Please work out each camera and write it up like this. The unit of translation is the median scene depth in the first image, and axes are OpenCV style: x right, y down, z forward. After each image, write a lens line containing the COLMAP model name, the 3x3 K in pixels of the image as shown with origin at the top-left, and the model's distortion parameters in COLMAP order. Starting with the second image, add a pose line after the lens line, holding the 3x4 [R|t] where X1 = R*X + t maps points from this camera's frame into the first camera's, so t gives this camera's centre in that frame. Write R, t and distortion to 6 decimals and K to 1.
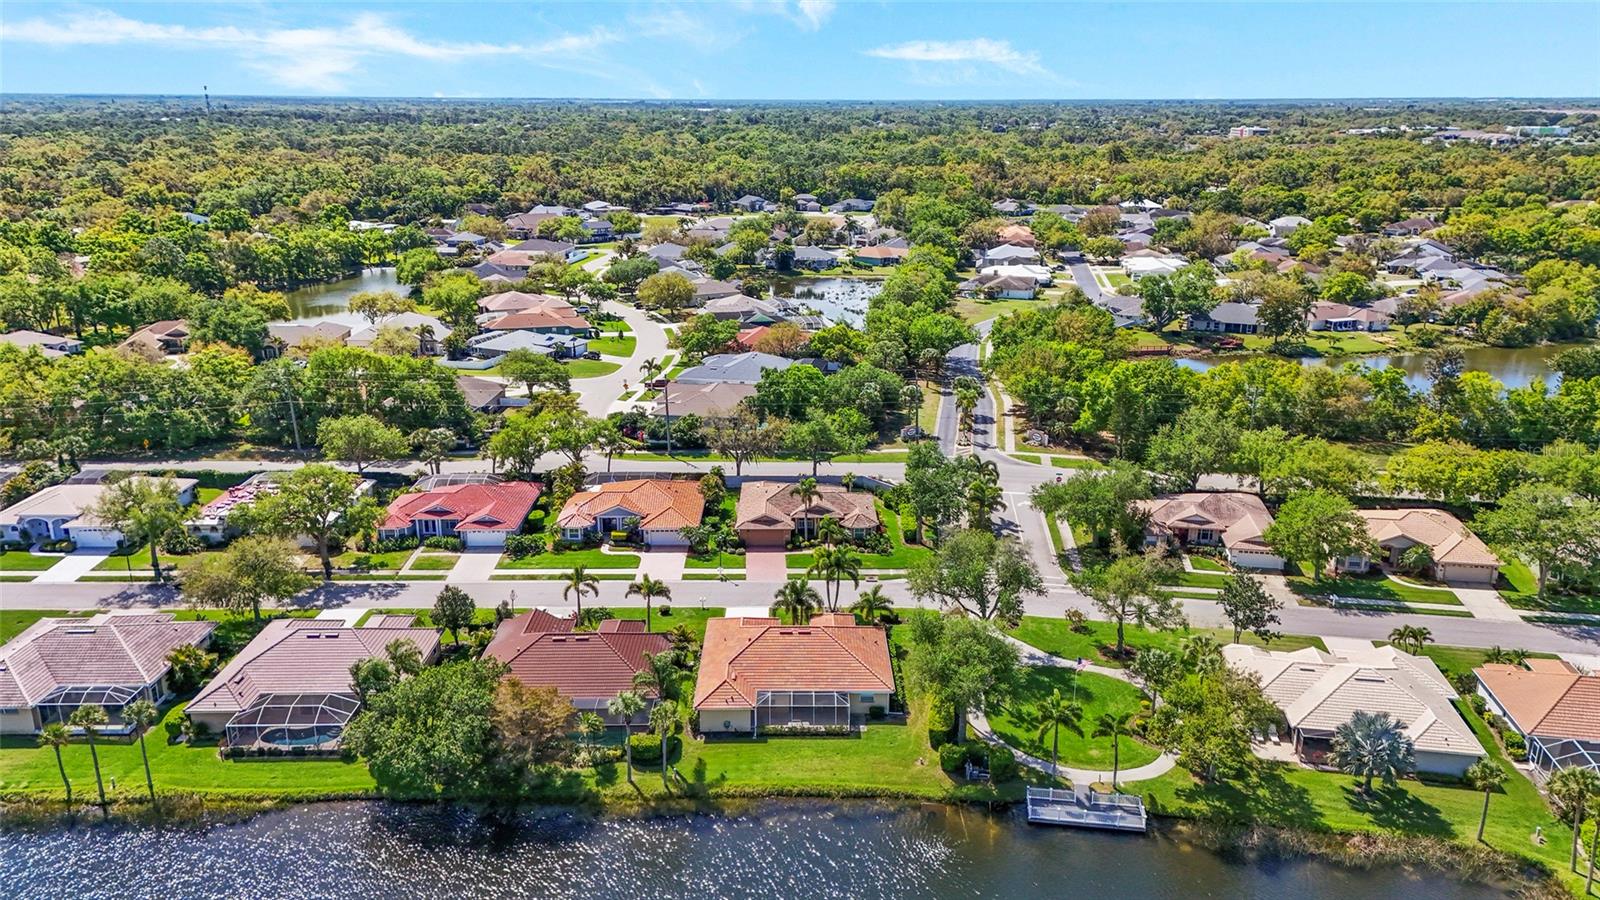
lens RADIAL K [[1135.6, 0, 796.3], [0, 1135.6, 443.2], [0, 0, 1]] dist [0.044319, -0.029422]
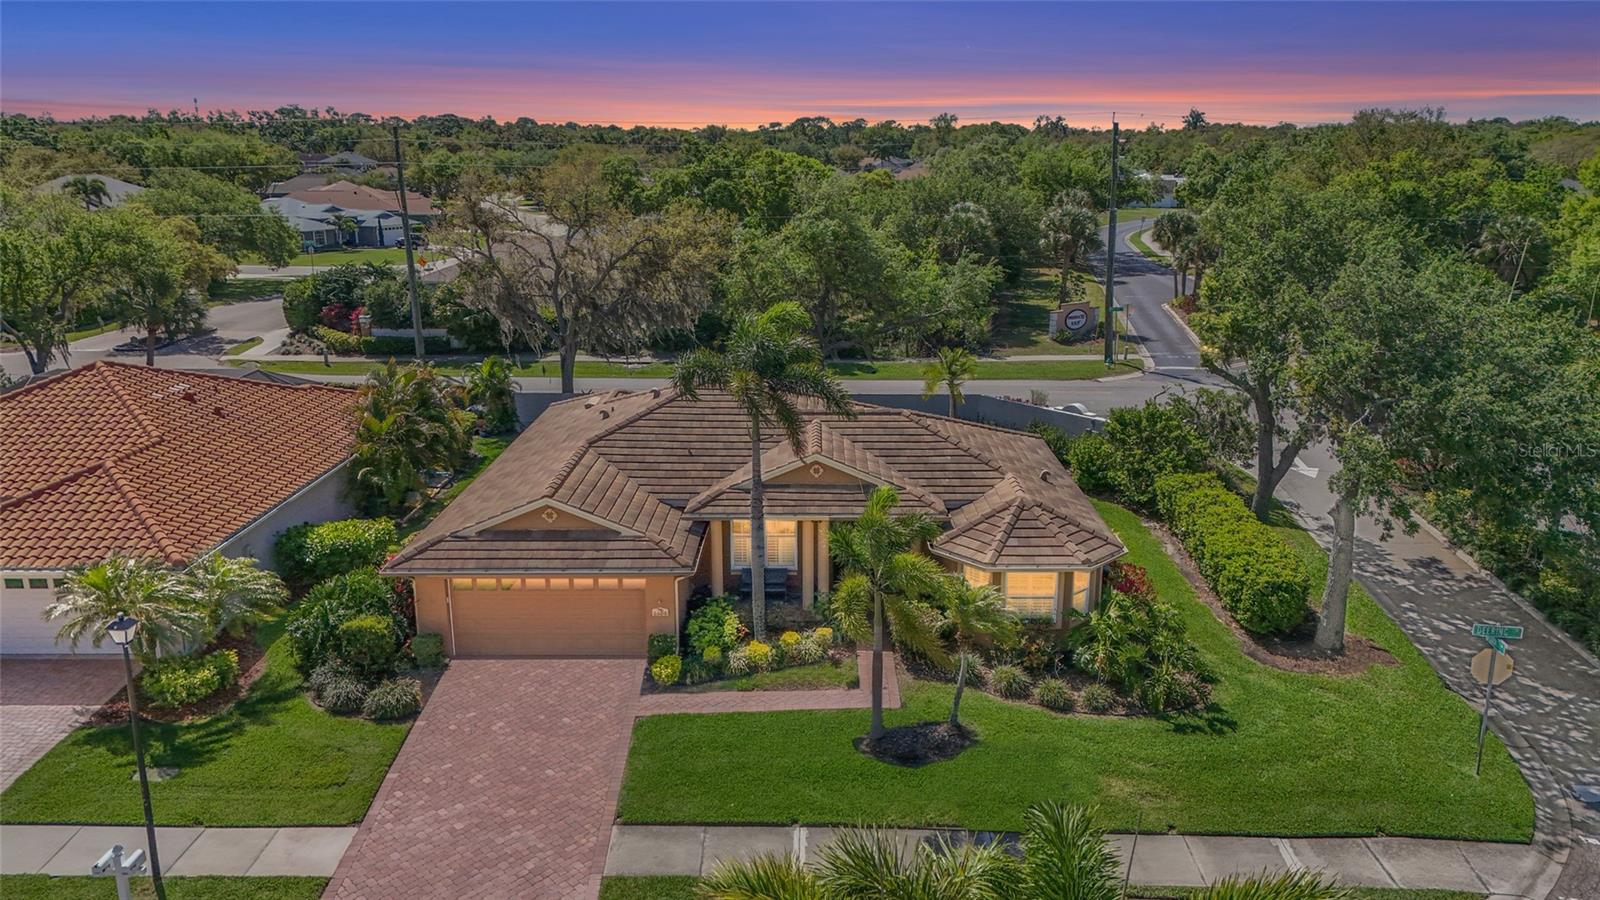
lens RADIAL K [[1135.6, 0, 800.0], [0, 1135.6, 448.5], [0, 0, 1]] dist [0.044319, -0.029422]
pose [[0.999885, 0.014996, -0.002142, 0.013872], [-0.015065, 0.999217, -0.036595, 0.057299], [0.001592, 0.036623, 0.999328, 0.756142]]
